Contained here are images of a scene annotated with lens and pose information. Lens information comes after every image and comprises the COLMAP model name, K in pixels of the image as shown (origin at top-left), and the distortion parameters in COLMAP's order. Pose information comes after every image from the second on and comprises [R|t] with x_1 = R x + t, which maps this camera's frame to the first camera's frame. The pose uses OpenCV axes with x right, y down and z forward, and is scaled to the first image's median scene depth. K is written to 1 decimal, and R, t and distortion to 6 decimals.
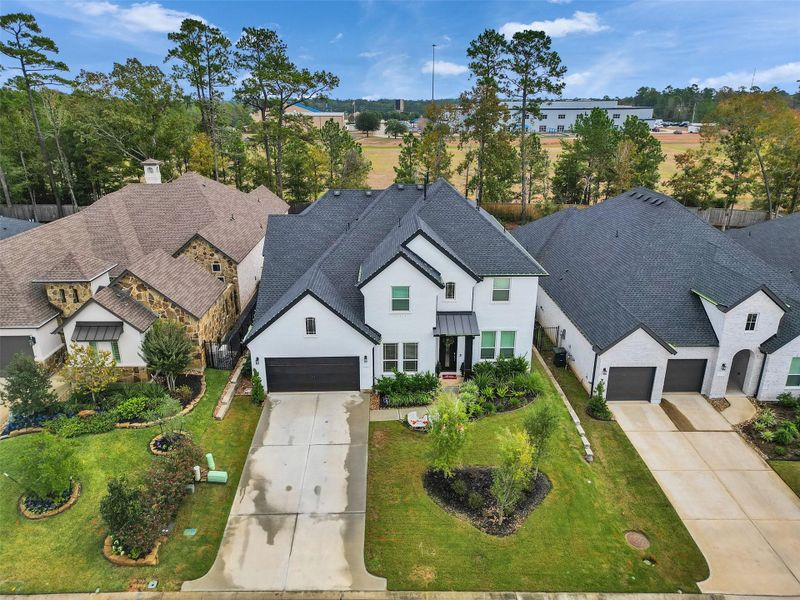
lens RADIAL K [[559.2, 0, 400.0], [0, 559.2, 300.0], [0, 0, 1]] dist [0.070079, -0.076066]
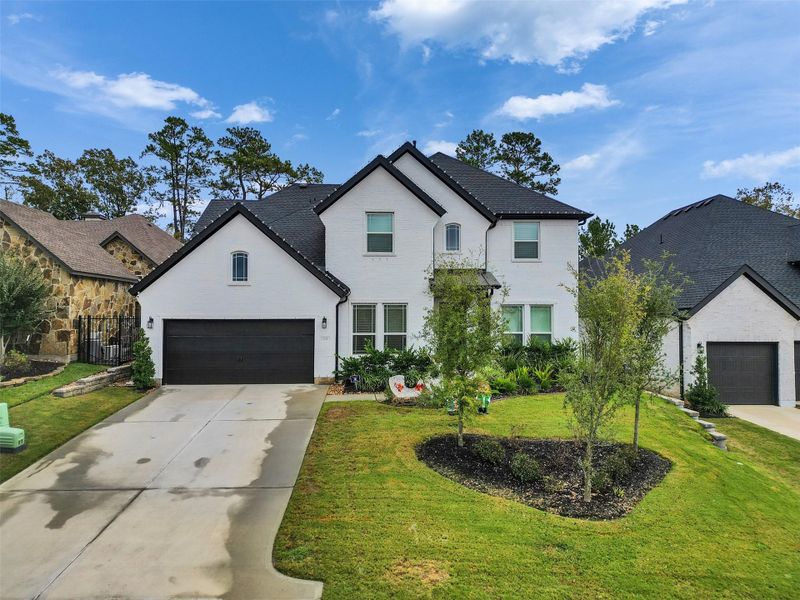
lens RADIAL K [[559.2, 0, 400.0], [0, 559.2, 300.0], [0, 0, 1]] dist [0.070079, -0.076066]
pose [[0.999882, 0.000209, 0.015337, 0.014588], [0.005253, 0.934778, -0.355194, 0.304241], [-0.014411, 0.355233, 0.934667, 0.390370]]
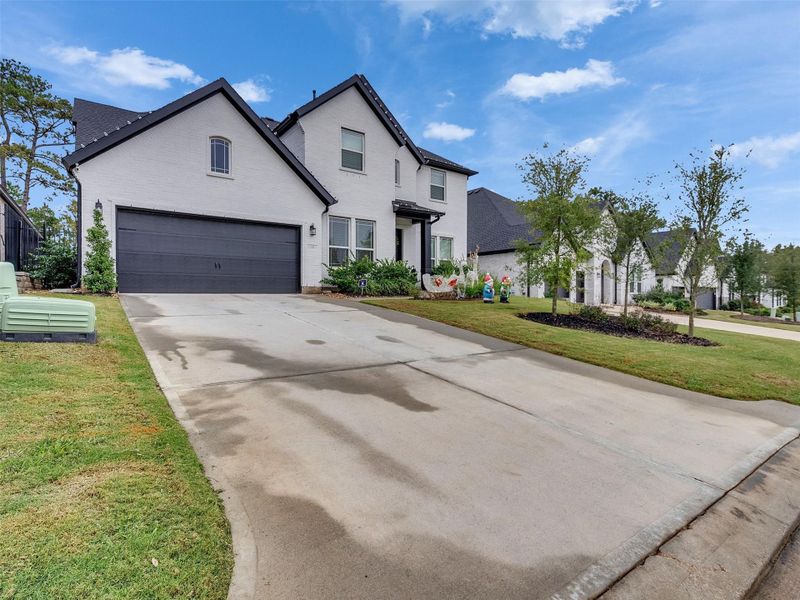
lens RADIAL K [[409.9, 0, 400.0], [0, 409.9, 300.0], [0, 0, 1]] dist [-0.013094, 0.001364]
pose [[0.814836, -0.008826, 0.579625, -0.242029], [0.189437, 0.949042, -0.251858, 0.306635], [-0.547865, 0.315025, 0.774985, 0.615183]]
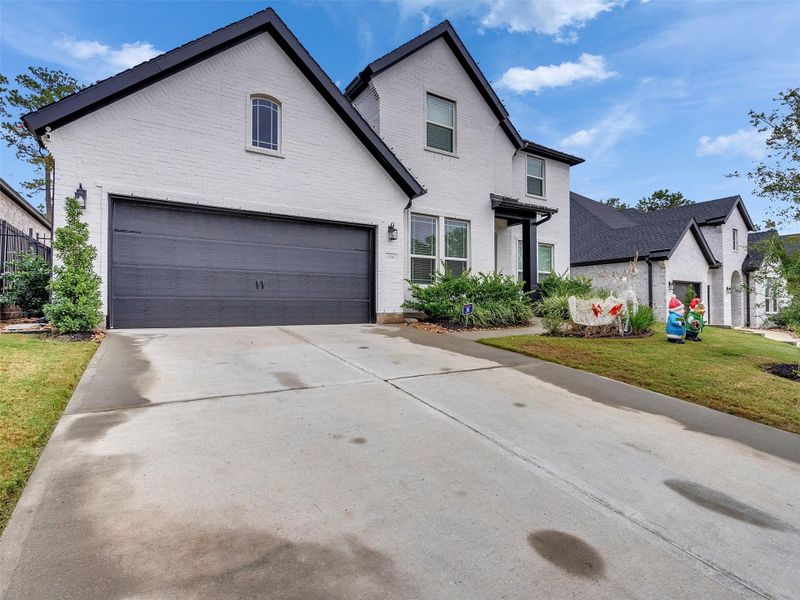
lens RADIAL K [[409.9, 0, 400.0], [0, 409.9, 300.0], [0, 0, 1]] dist [-0.013094, 0.001364]
pose [[0.862615, 0.006564, 0.505818, -0.212672], [0.164816, 0.941708, -0.293294, 0.244975], [-0.478258, 0.336367, 0.811250, 0.750239]]
